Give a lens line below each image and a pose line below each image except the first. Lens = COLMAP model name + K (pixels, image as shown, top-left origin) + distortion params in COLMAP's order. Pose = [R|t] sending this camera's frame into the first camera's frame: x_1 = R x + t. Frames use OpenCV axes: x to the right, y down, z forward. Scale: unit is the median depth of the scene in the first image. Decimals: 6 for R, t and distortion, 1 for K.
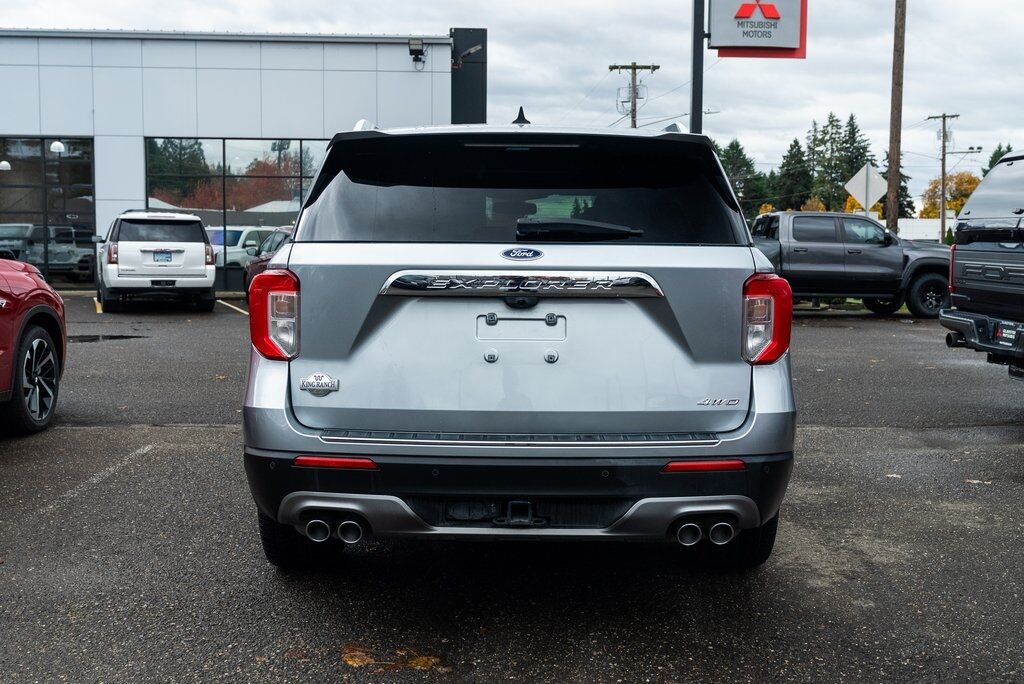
lens RADIAL K [[1053.6, 0, 512.0], [0, 1053.6, 342.0], [0, 0, 1]] dist [0.003909, 0.010758]
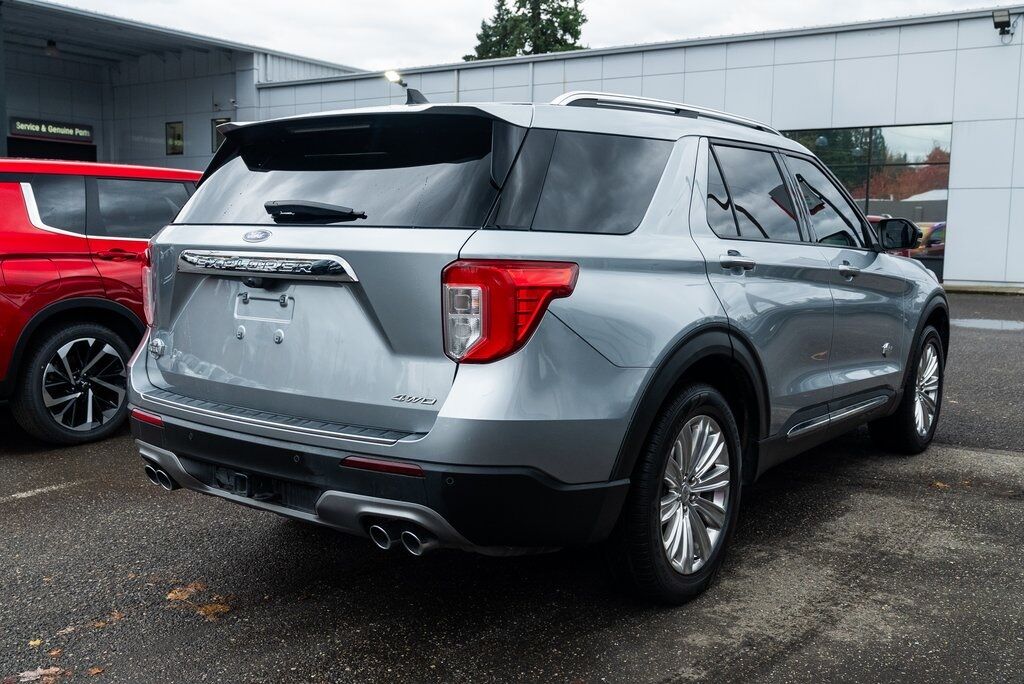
lens RADIAL K [[996.0, 0, 512.0], [0, 996.0, 342.0], [0, 0, 1]] dist [-0.002100, -0.006286]
pose [[0.803235, 0.067321, -0.591846, 0.623763], [-0.057540, 0.997716, 0.035396, -0.022682], [0.592877, 0.005623, 0.805274, 0.287891]]
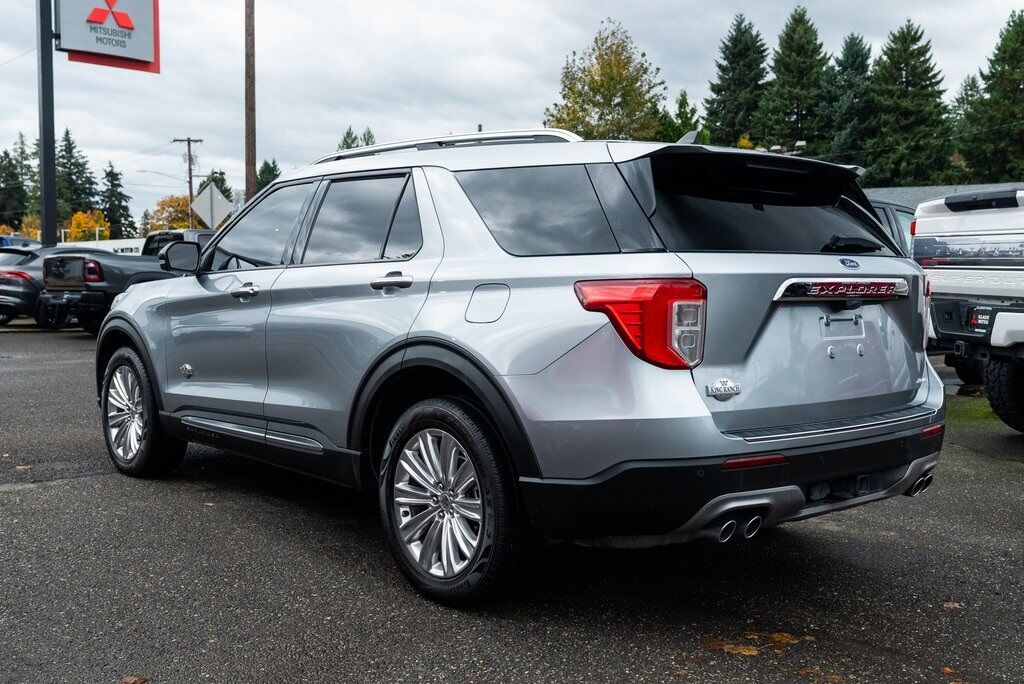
lens RADIAL K [[1067.1, 0, 512.0], [0, 1067.1, 342.0], [0, 0, 1]] dist [0.001020, -0.015714]
pose [[0.759418, -0.042624, 0.649206, -0.822532], [0.055445, 0.998462, 0.000696, -0.014670], [-0.648237, 0.035466, 0.760612, 0.273487]]
